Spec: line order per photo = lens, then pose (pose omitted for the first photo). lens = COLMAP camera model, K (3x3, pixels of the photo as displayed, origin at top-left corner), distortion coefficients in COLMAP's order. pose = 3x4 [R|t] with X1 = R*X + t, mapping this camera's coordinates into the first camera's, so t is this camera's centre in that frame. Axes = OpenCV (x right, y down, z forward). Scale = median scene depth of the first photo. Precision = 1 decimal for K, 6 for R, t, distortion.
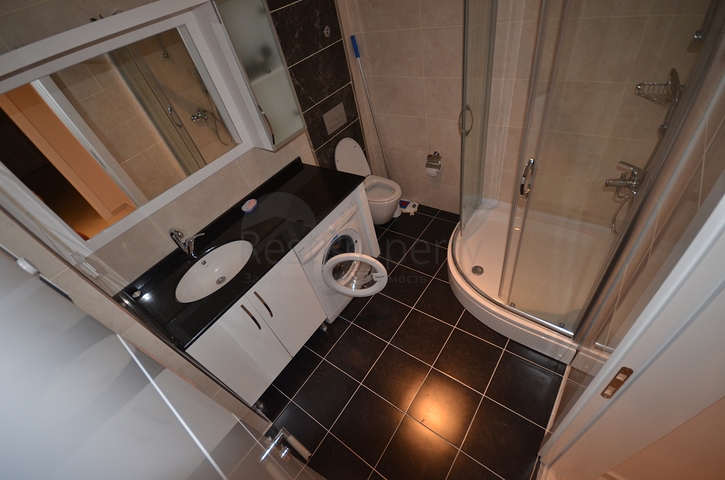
lens RADIAL K [[313.4, 0, 362.3], [0, 313.4, 249.7], [0, 0, 1]] dist [-0.013809, -0.000236]
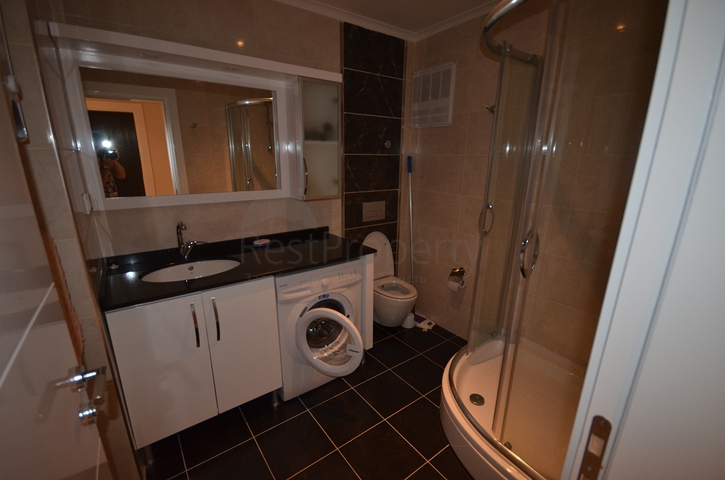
lens RADIAL K [[313.4, 0, 362.3], [0, 313.4, 249.7], [0, 0, 1]] dist [-0.013809, -0.000236]
pose [[0.936846, 0.277945, -0.212287, 0.155866], [-0.343840, 0.843000, -0.413672, 0.170408], [0.063980, 0.460540, 0.885330, 0.103345]]
